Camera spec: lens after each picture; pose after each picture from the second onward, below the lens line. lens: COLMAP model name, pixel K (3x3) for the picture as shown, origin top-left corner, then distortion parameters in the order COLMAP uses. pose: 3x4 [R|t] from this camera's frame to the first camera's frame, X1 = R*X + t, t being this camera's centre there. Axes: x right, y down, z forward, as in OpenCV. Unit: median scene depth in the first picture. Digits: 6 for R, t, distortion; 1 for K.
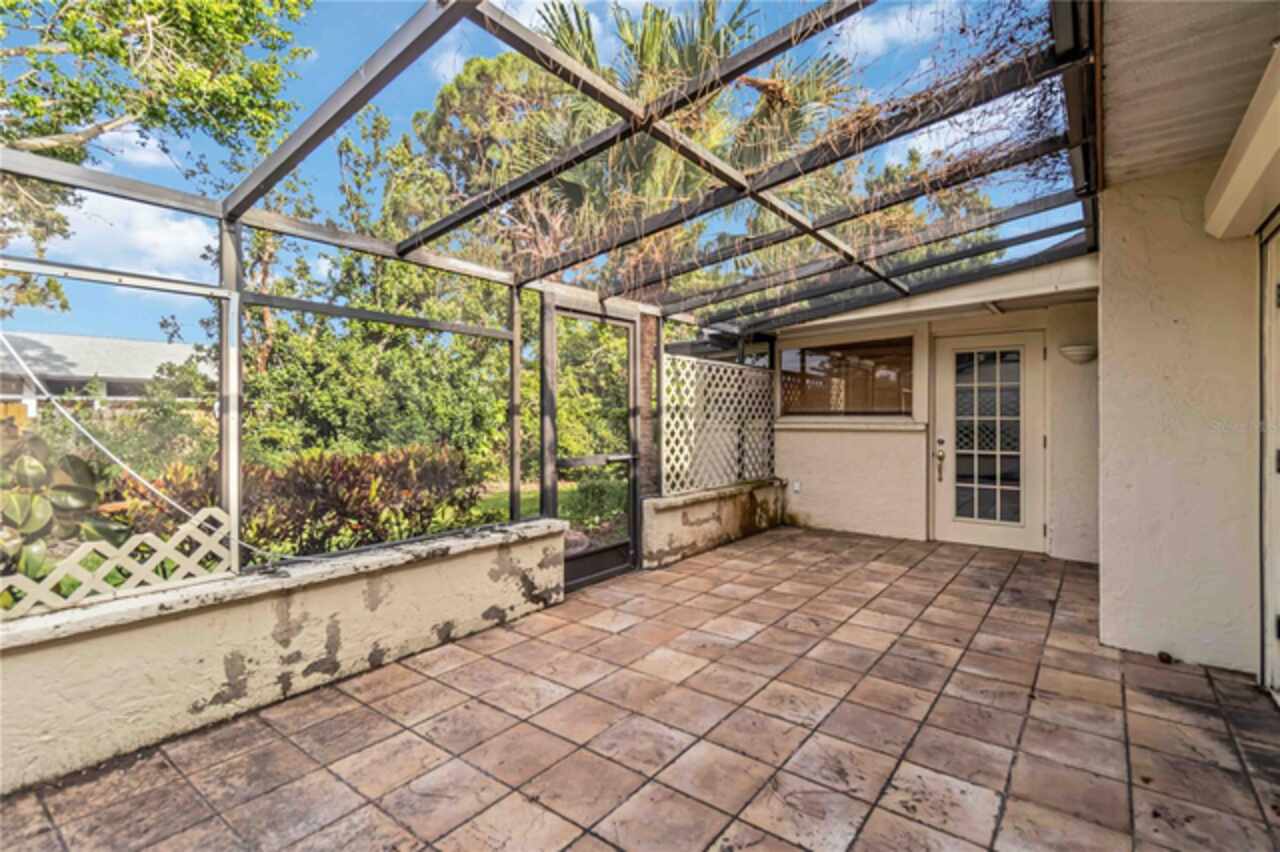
lens RADIAL K [[597.5, 0, 642.1], [0, 597.5, 414.2], [0, 0, 1]] dist [0.001028, 0.000812]
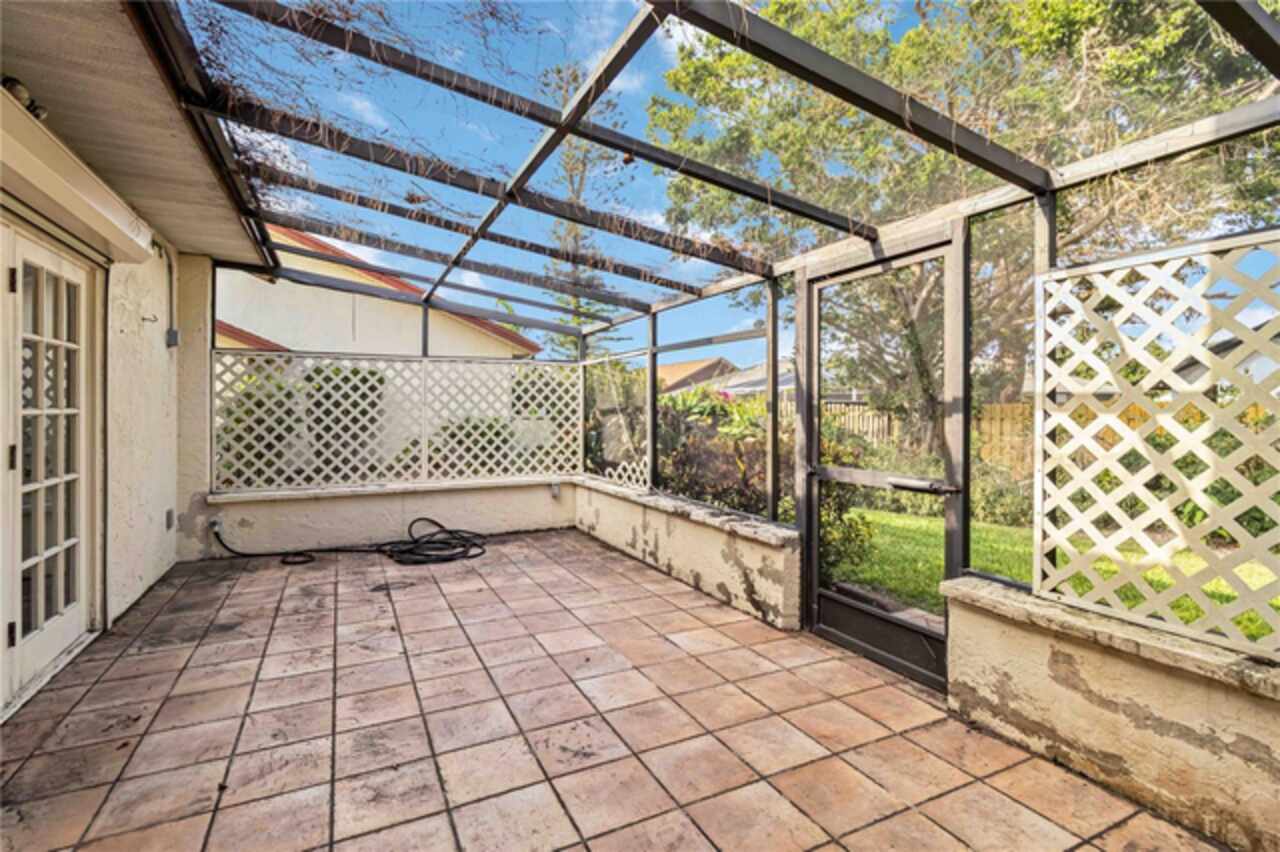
lens RADIAL K [[597.5, 0, 642.1], [0, 597.5, 414.2], [0, 0, 1]] dist [0.001028, 0.000812]
pose [[-0.430892, 0.002929, -0.902399, 0.984652], [-0.001637, 0.999991, 0.004028, 0.002079], [0.902402, 0.003213, -0.430883, 1.610132]]
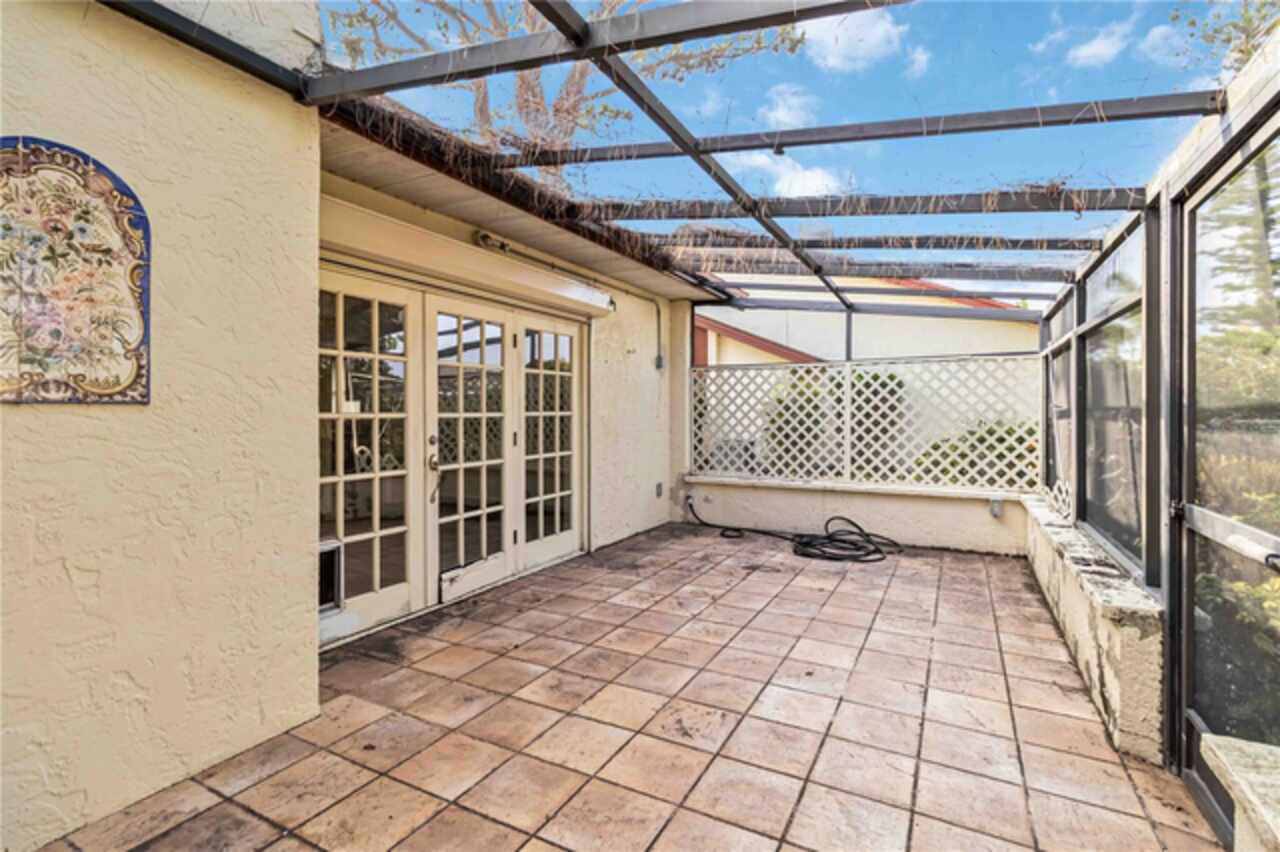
lens RADIAL K [[597.5, 0, 642.1], [0, 597.5, 414.2], [0, 0, 1]] dist [0.001028, 0.000812]
pose [[-0.986212, -0.002973, -0.165457, 0.539632], [-0.003142, 0.999995, 0.000763, 0.003004], [0.165454, 0.001272, -0.986217, 1.999130]]
